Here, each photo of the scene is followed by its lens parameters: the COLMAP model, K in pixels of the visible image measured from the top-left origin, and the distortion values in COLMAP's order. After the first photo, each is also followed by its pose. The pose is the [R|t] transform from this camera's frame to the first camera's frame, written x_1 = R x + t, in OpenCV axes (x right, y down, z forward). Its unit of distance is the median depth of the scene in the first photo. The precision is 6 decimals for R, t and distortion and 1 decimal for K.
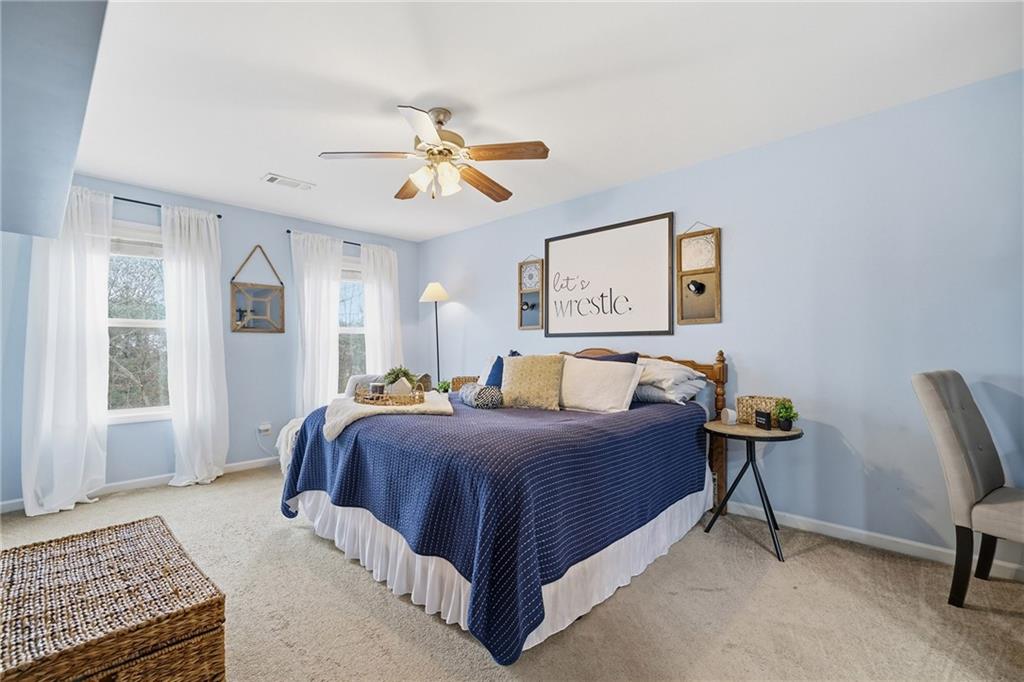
lens RADIAL K [[471.2, 0, 516.6], [0, 471.2, 345.6], [0, 0, 1]] dist [0.009061, 0.000392]
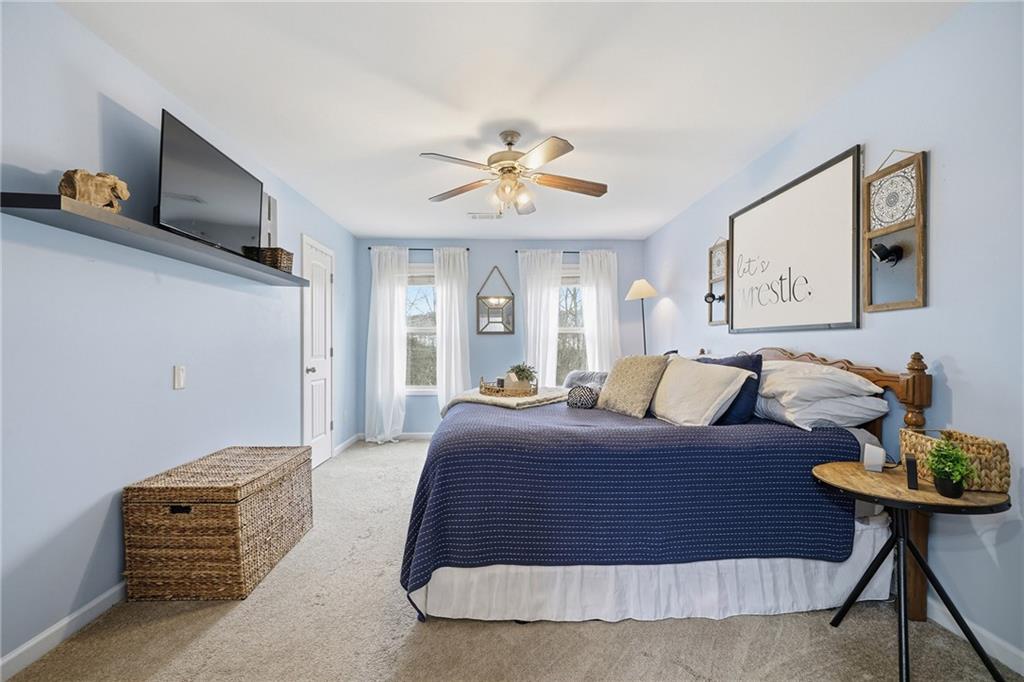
lens RADIAL K [[471.2, 0, 516.6], [0, 471.2, 345.6], [0, 0, 1]] dist [0.009061, 0.000392]
pose [[0.688417, 0.000797, -0.725315, 0.485282], [0.004405, 0.999976, 0.005280, -0.003911], [0.725302, -0.006830, 0.688397, 0.184022]]
